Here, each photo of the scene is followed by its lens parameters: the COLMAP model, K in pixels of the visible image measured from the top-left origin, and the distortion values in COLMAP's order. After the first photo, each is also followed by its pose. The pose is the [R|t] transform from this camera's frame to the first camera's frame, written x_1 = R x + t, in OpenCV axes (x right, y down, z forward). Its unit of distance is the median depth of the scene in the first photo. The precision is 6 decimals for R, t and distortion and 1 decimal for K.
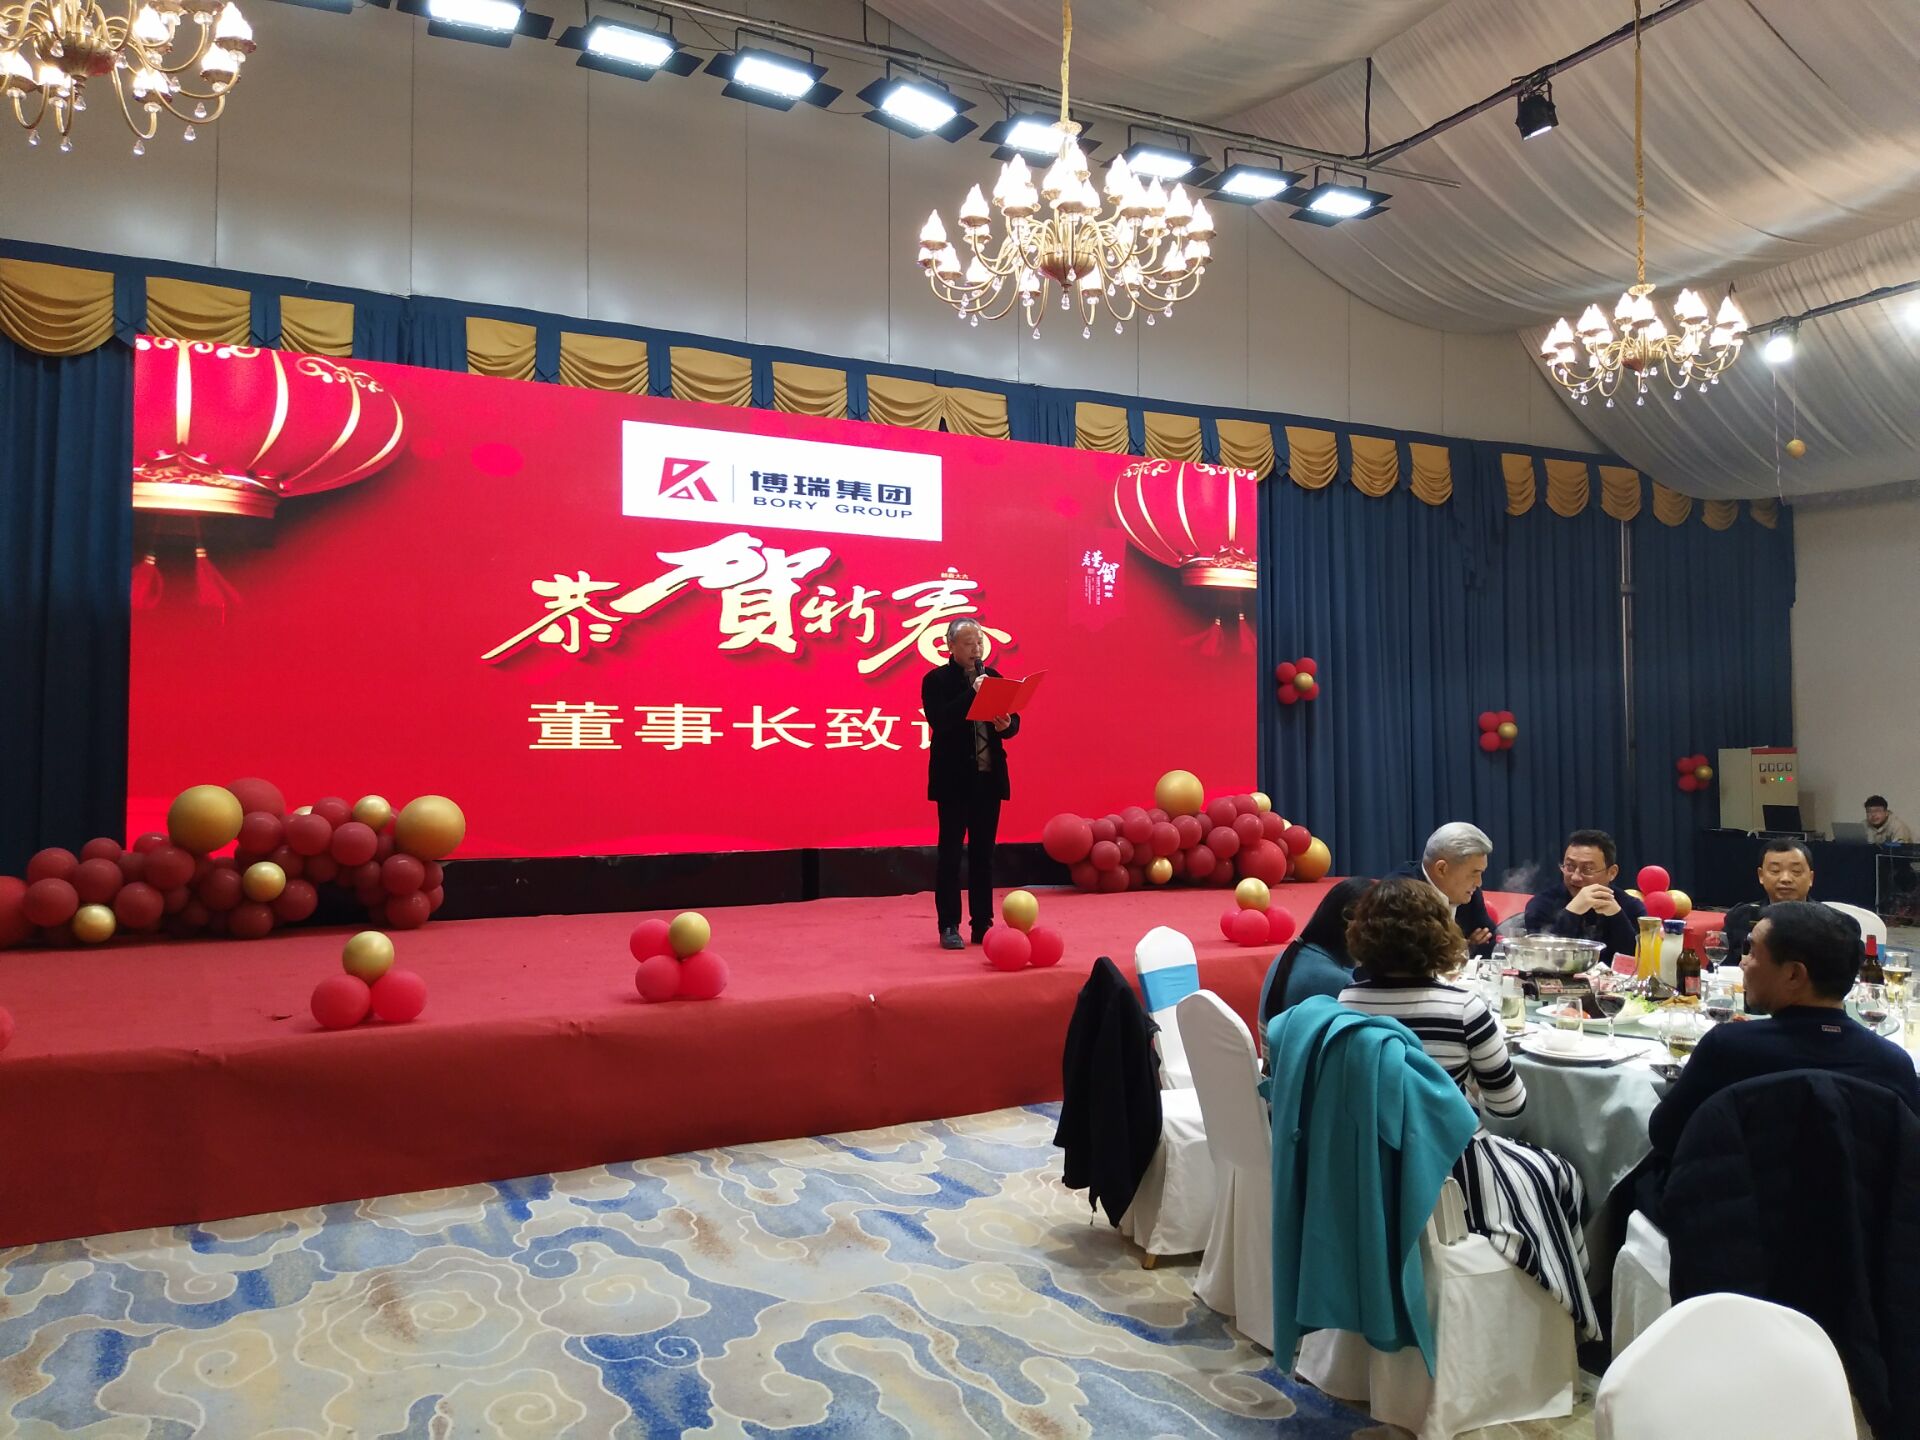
lens RADIAL K [[1472.3, 0, 978.3], [0, 1472.3, 725.9], [0, 0, 1]] dist [0.067528, -0.108030]
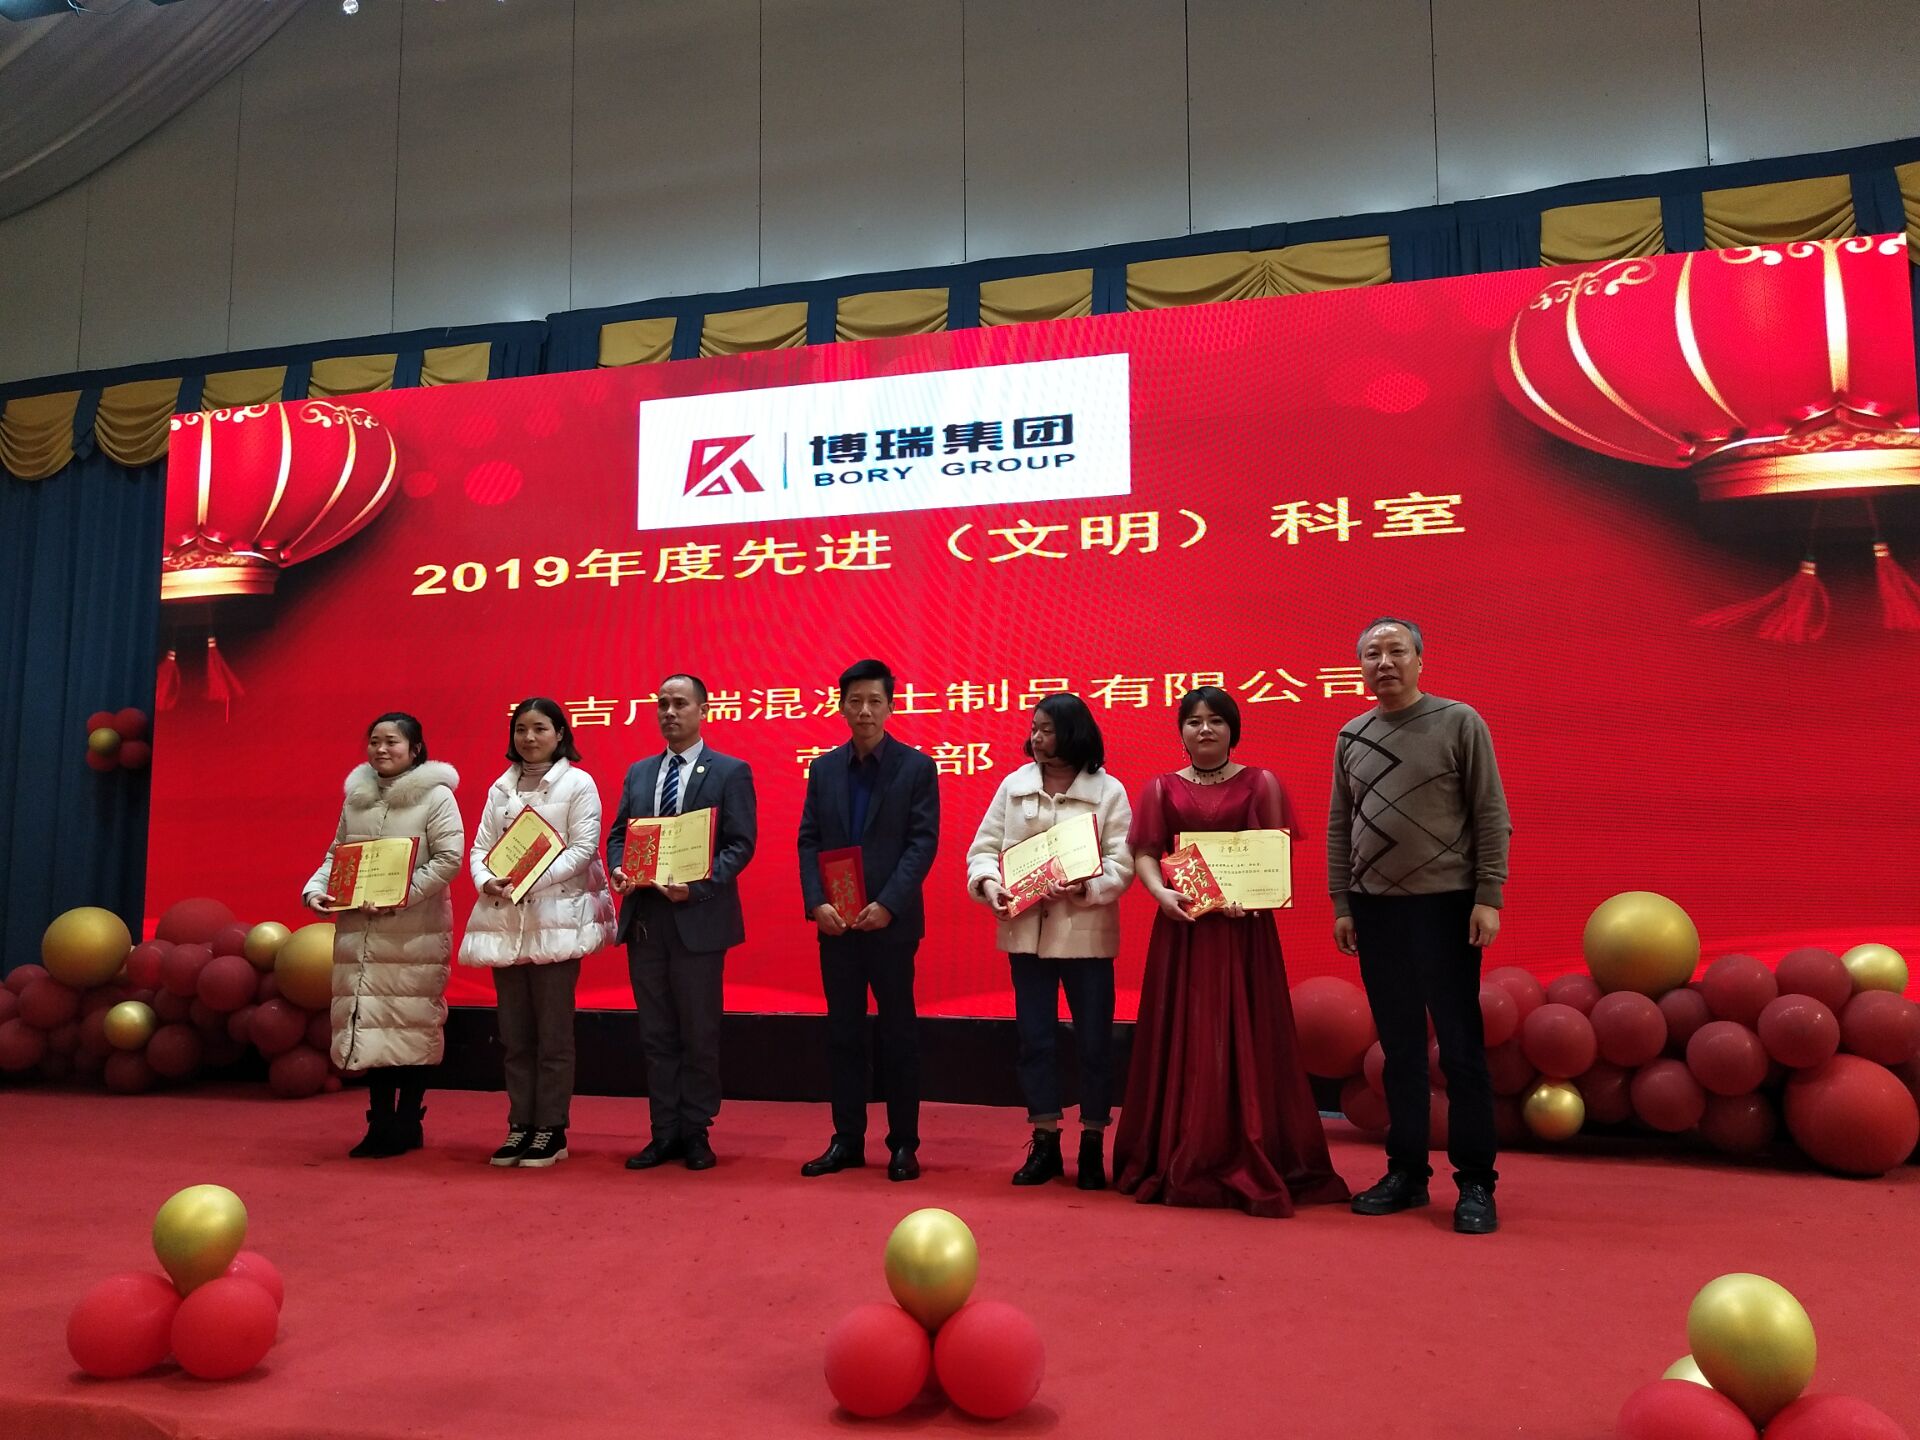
lens RADIAL K [[1472.3, 0, 960.7], [0, 1472.3, 719.6], [0, 0, 1]] dist [0.067528, -0.108030]
pose [[0.716087, -0.073141, -0.694168, 0.338852], [0.022660, 0.996407, -0.081611, 0.010326], [0.697643, 0.042710, 0.715171, 0.559190]]
